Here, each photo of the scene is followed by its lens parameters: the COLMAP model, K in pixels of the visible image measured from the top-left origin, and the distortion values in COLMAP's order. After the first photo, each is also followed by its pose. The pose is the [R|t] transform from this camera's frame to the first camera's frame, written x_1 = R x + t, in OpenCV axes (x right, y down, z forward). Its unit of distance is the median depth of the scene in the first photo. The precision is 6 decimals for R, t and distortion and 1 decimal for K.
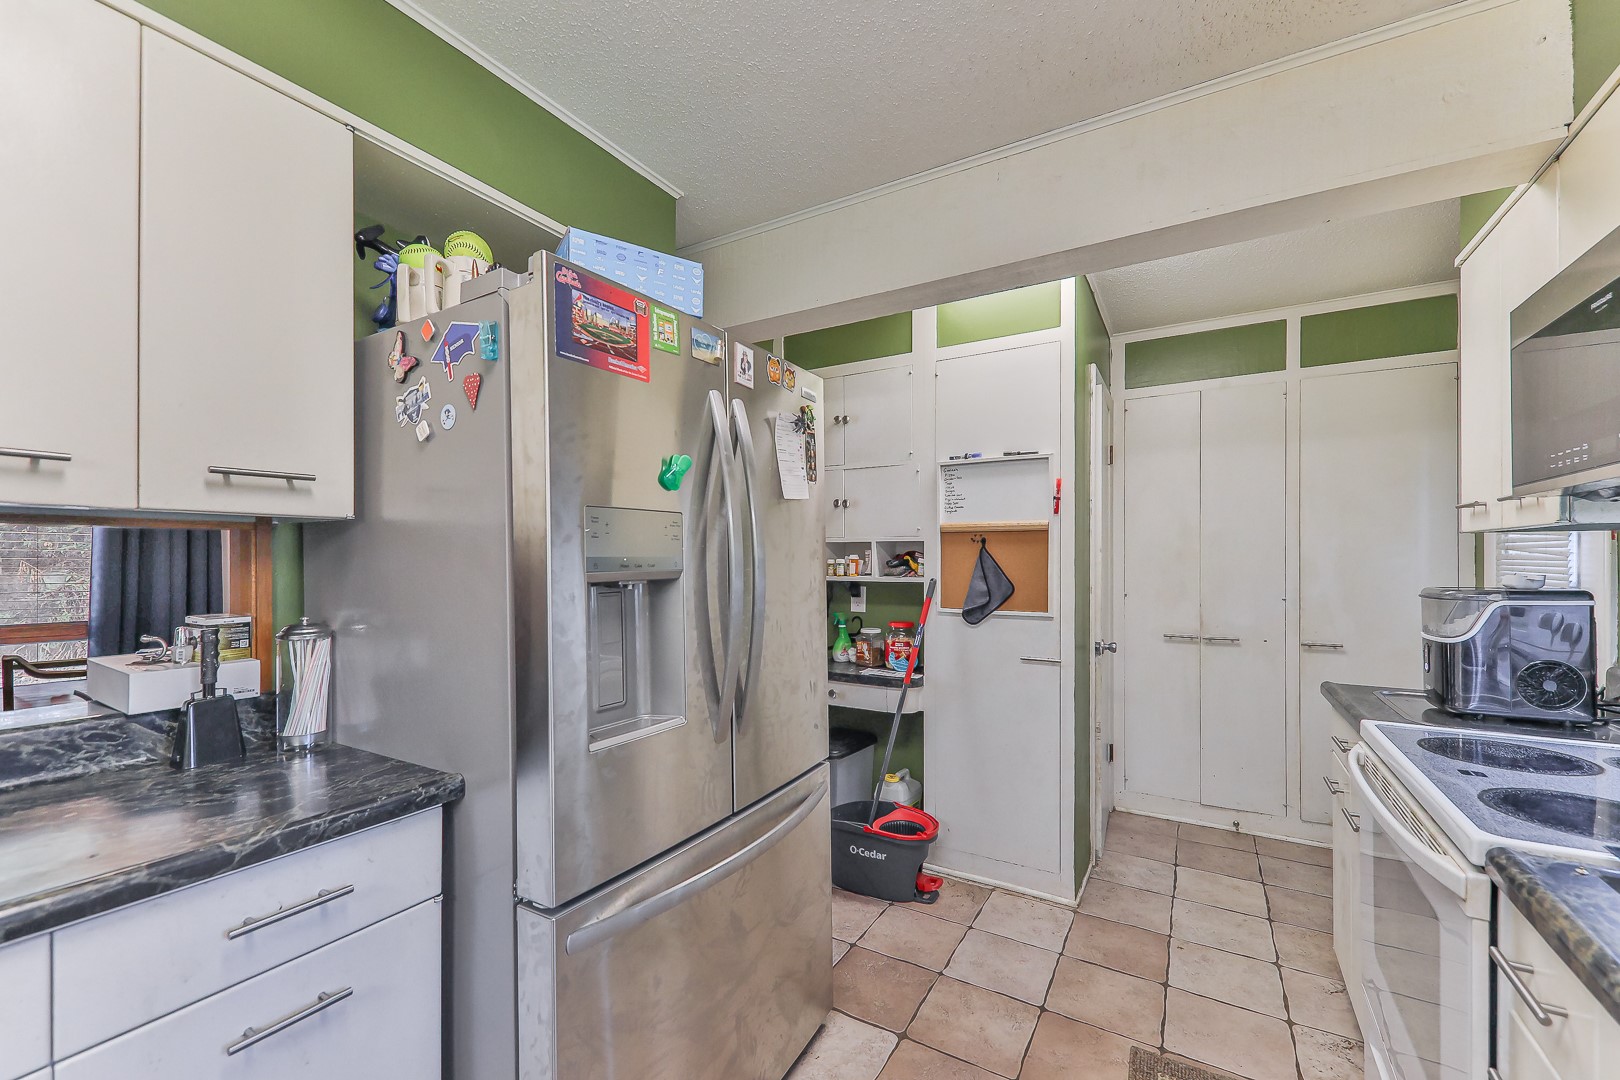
lens RADIAL K [[659.0, 0, 820.7], [0, 659.0, 553.3], [0, 0, 1]] dist [-0.000204, -0.000962]
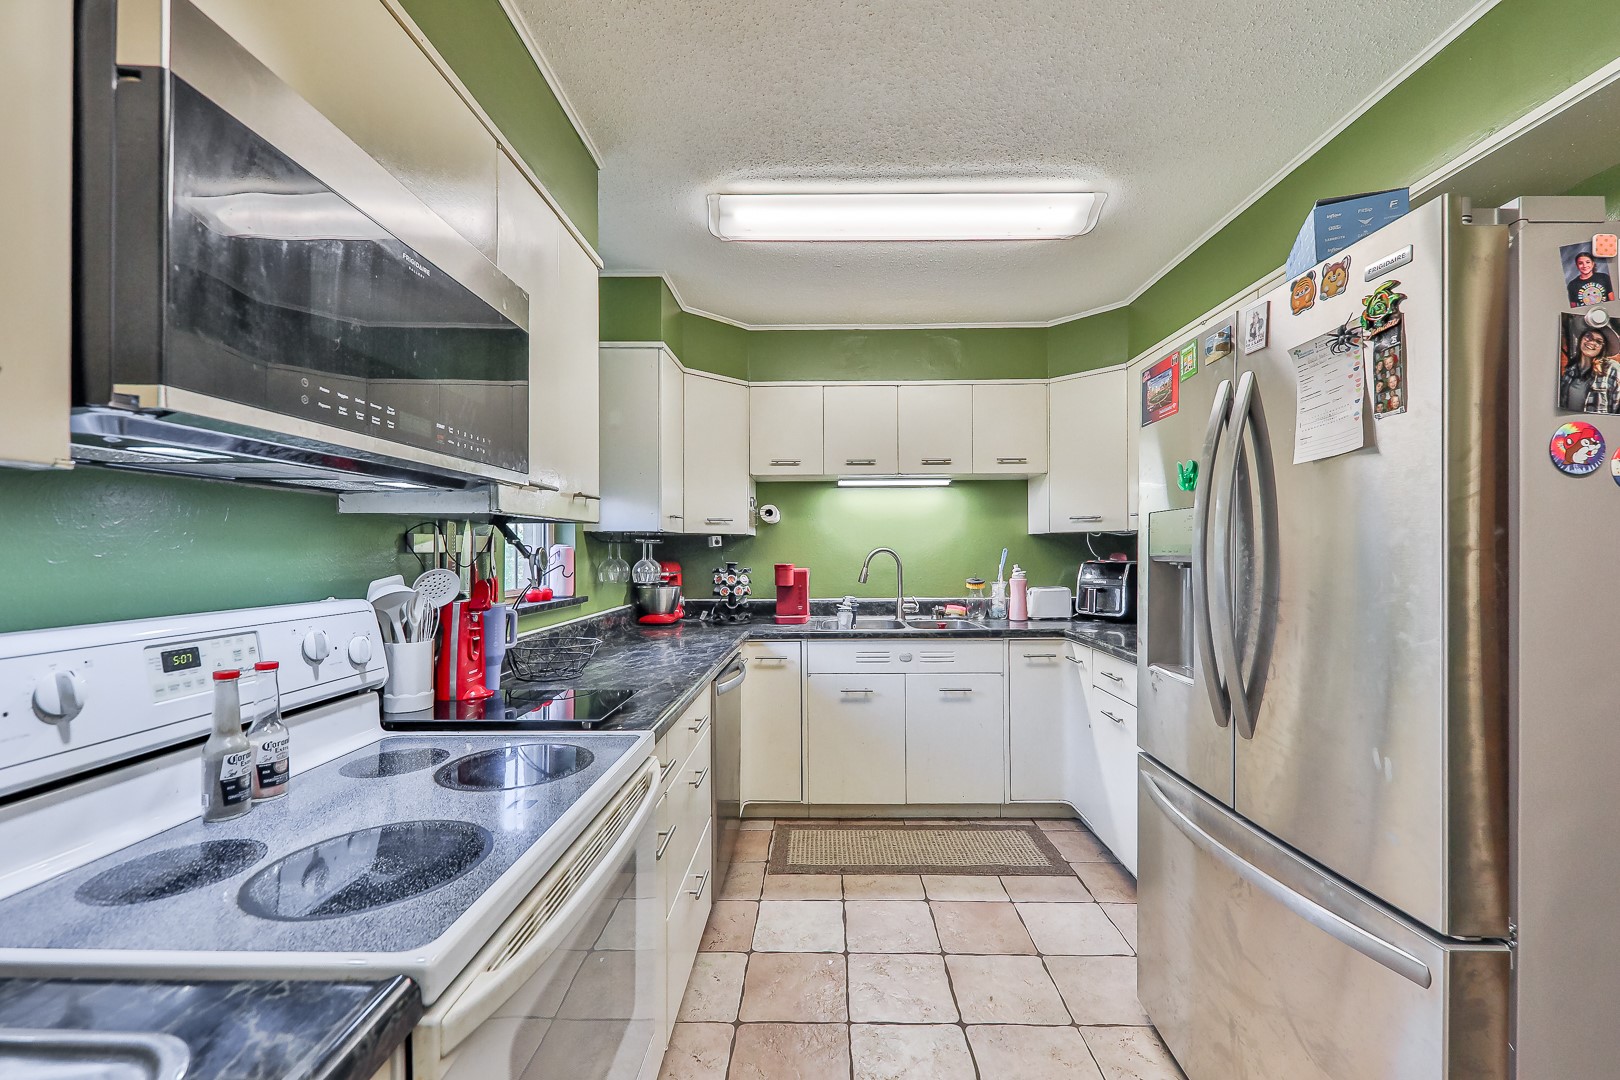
lens RADIAL K [[659.0, 0, 814.3], [0, 659.0, 544.3], [0, 0, 1]] dist [-0.000204, -0.000962]
pose [[-0.875084, -0.005291, -0.483942, 0.854202], [0.001618, 0.999903, -0.013859, 0.018662], [0.483968, -0.012911, -0.874990, 1.520077]]
